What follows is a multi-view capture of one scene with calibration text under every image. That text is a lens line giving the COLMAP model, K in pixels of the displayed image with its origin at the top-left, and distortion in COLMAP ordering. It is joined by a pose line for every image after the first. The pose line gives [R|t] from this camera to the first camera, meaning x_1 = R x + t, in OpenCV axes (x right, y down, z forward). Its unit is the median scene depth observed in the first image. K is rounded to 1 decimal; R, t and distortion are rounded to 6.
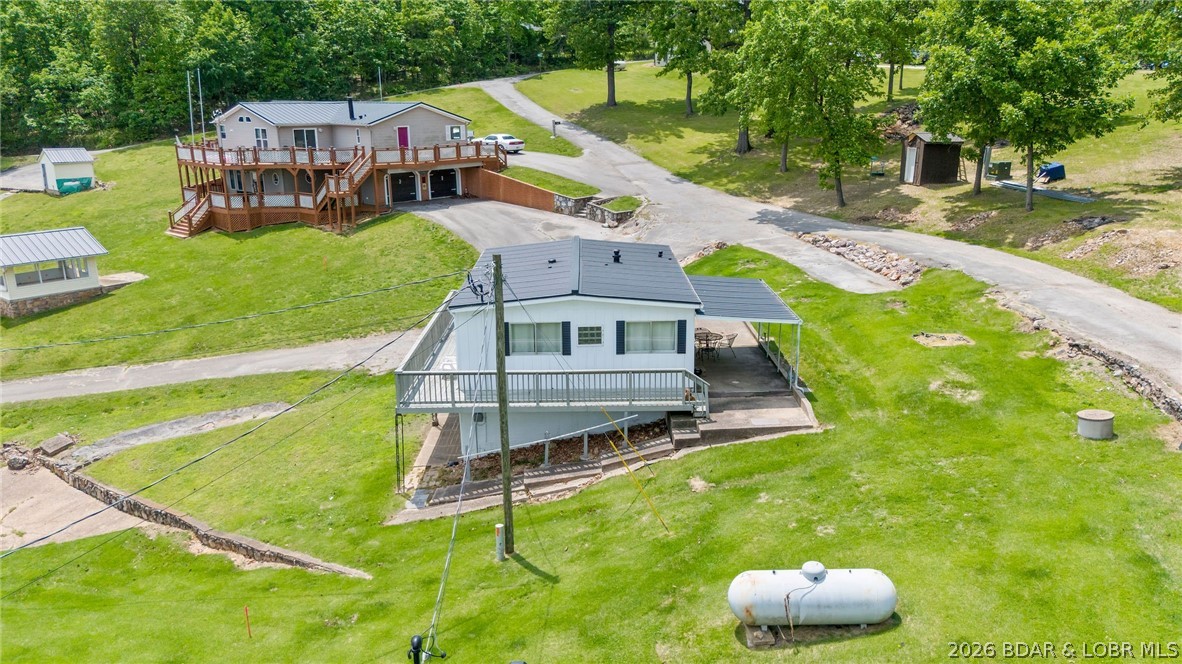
lens RADIAL K [[877.4, 0, 598.3], [0, 877.4, 334.1], [0, 0, 1]] dist [0.062280, -0.066338]
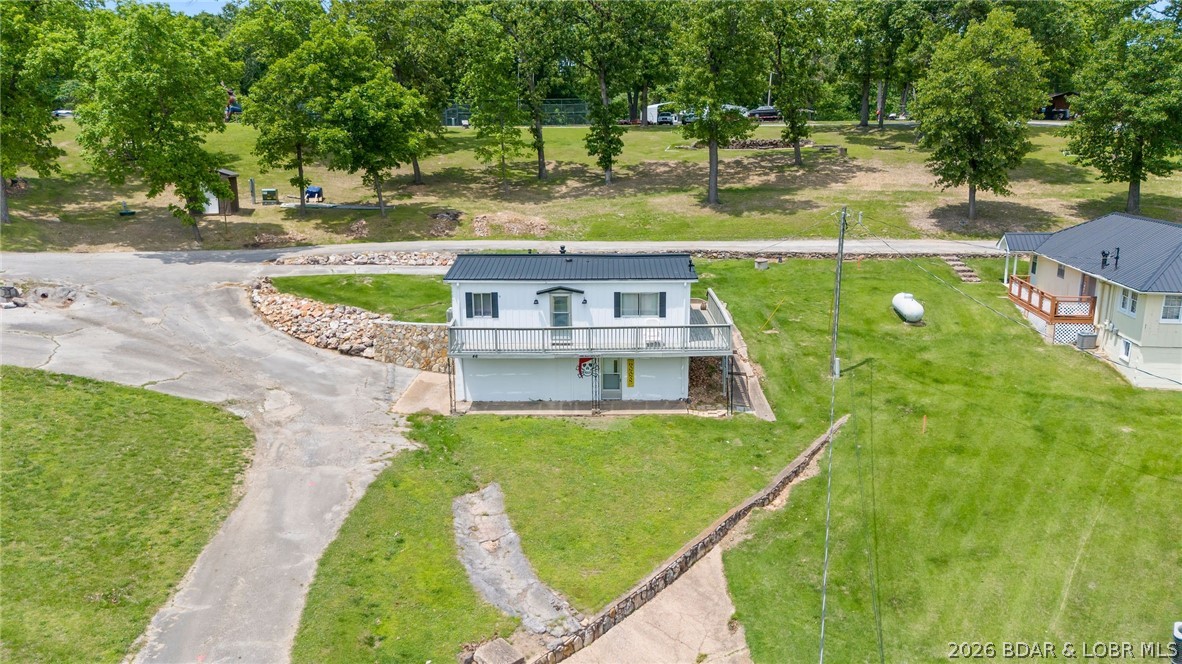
lens RADIAL K [[877.4, 0, 598.3], [0, 877.4, 334.1], [0, 0, 1]] dist [0.062280, -0.066338]
pose [[0.023653, -0.213306, 0.976699, -1.441650], [0.264988, 0.943365, 0.199609, -0.248086], [-0.963961, 0.254093, 0.078837, 1.004422]]
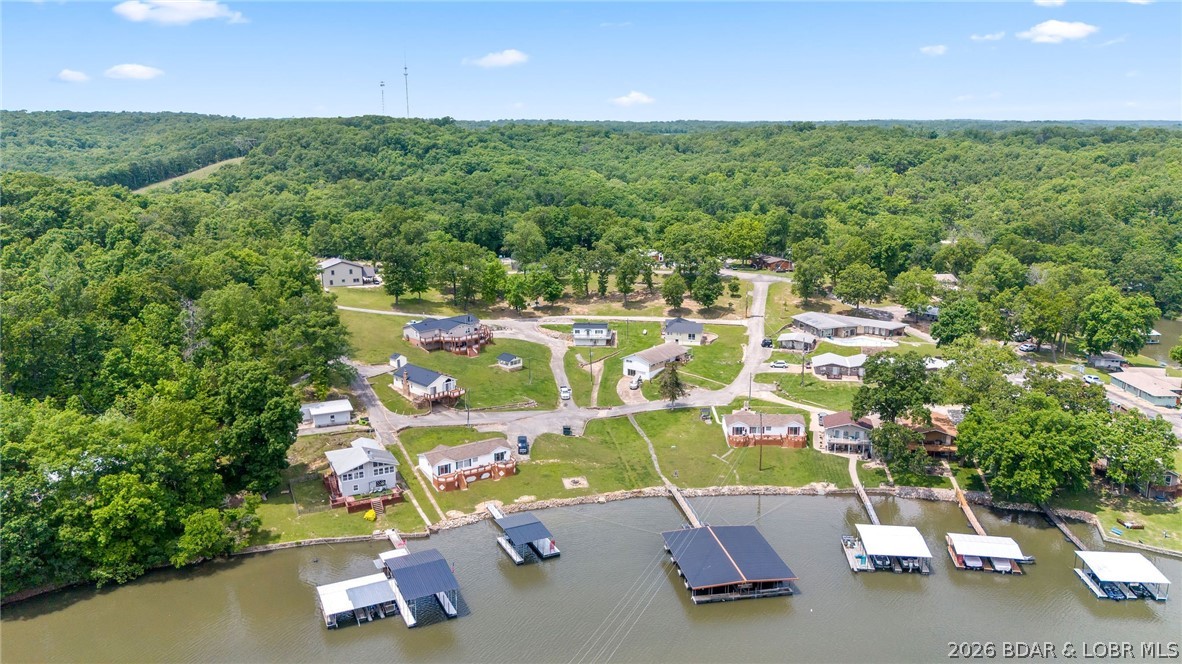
lens RADIAL K [[877.4, 0, 598.3], [0, 877.4, 334.1], [0, 0, 1]] dist [0.062280, -0.066338]
pose [[0.088916, -0.220422, 0.971344, -9.432404], [0.264199, 0.945493, 0.190371, -1.808694], [-0.960361, 0.239701, 0.142305, -0.309573]]
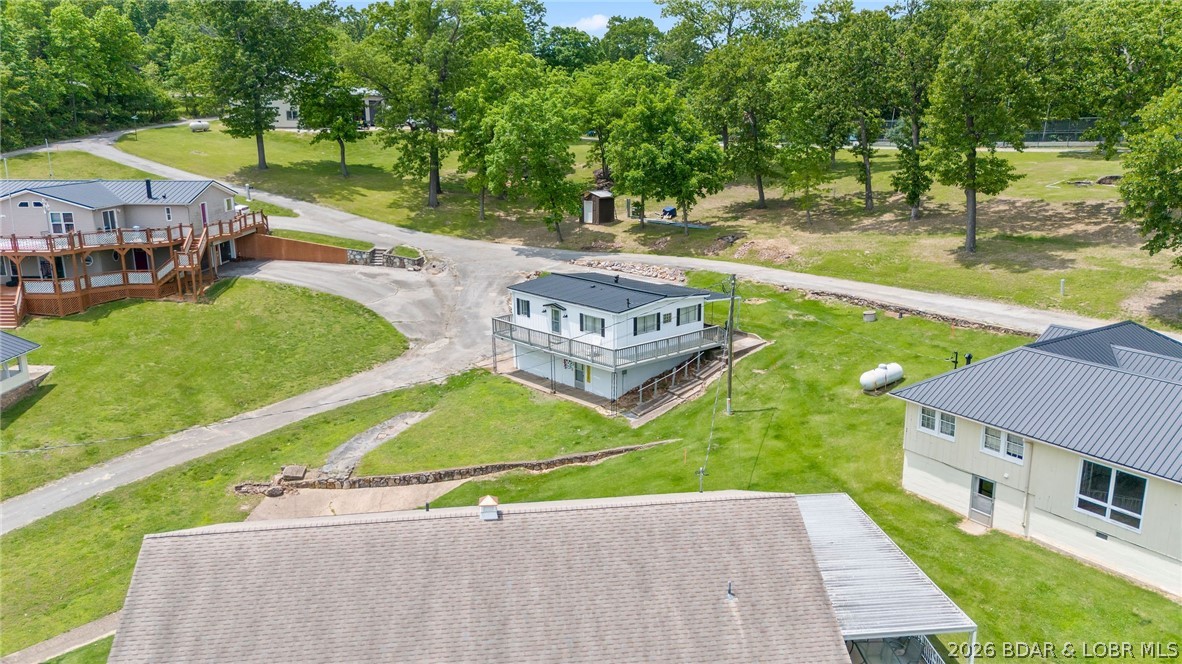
lens RADIAL K [[877.4, 0, 598.3], [0, 877.4, 334.1], [0, 0, 1]] dist [0.062280, -0.066338]
pose [[0.755263, -0.151206, 0.637741, -1.308012], [0.170401, 0.984865, 0.031706, -0.049161], [-0.632883, 0.084726, 0.769598, -0.366839]]
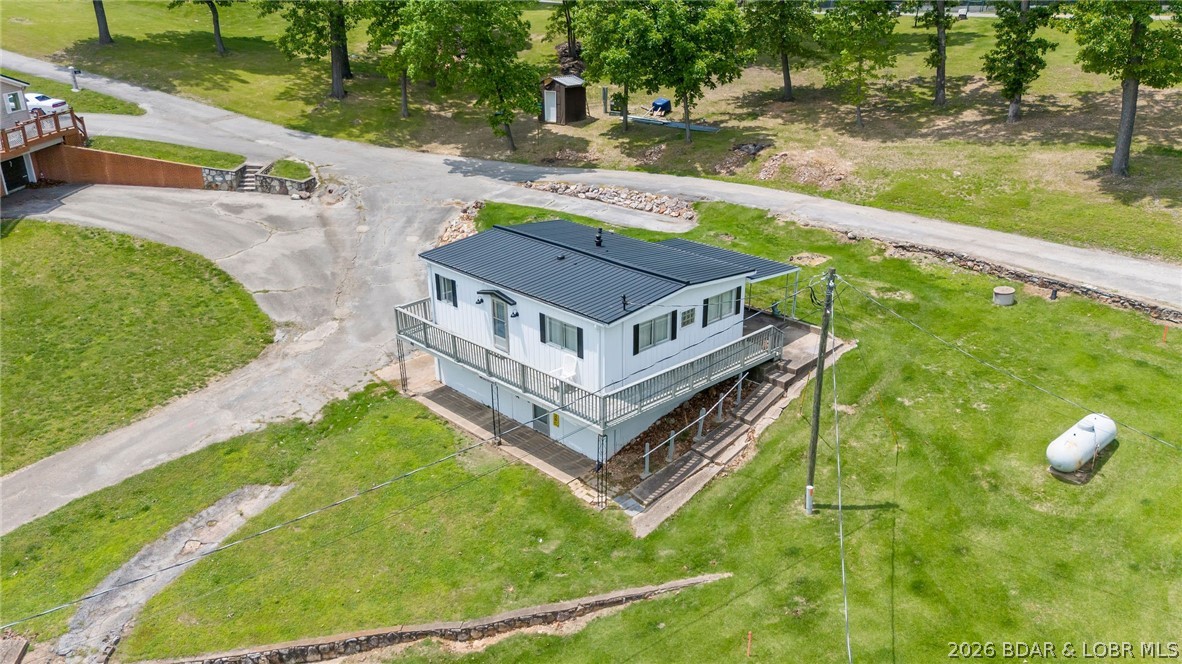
lens RADIAL K [[877.4, 0, 598.3], [0, 877.4, 334.1], [0, 0, 1]] dist [0.062280, -0.066338]
pose [[0.727355, -0.249128, 0.639444, -0.796482], [0.177671, 0.968372, 0.175182, -0.190393], [-0.662863, -0.013809, 0.748613, 0.219762]]
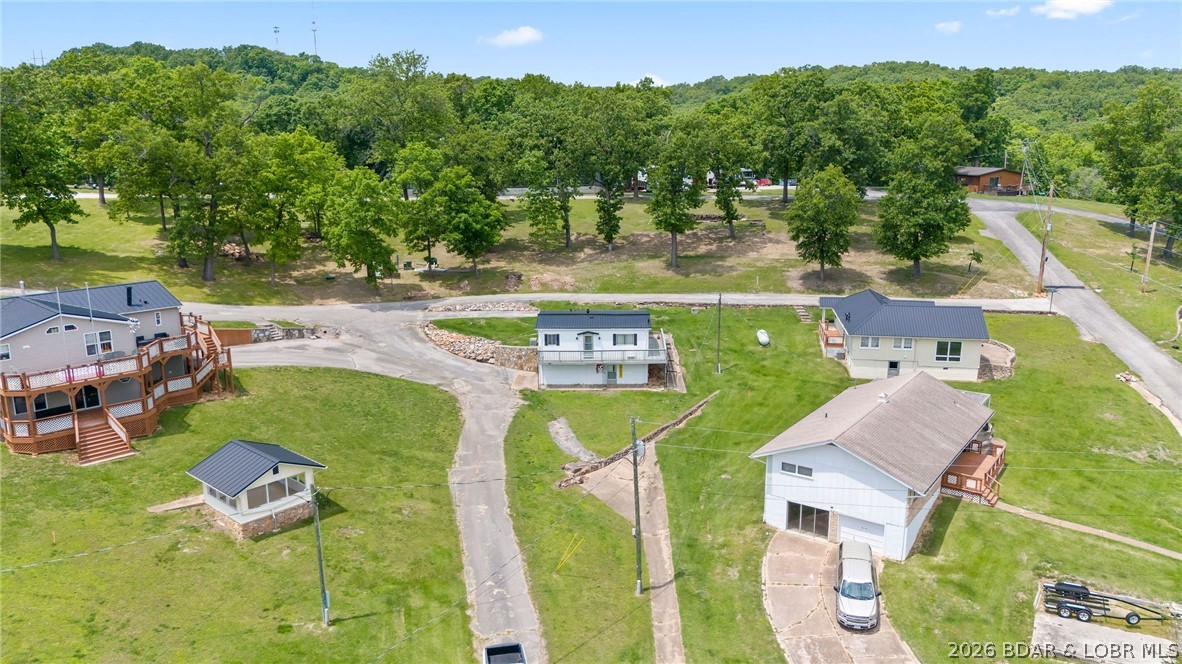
lens RADIAL K [[877.4, 0, 598.3], [0, 877.4, 334.1], [0, 0, 1]] dist [0.062280, -0.066338]
pose [[0.026697, -0.217264, 0.975748, -2.911468], [0.265768, 0.942509, 0.202592, -0.624442], [-0.963667, 0.253914, 0.082904, 0.880314]]
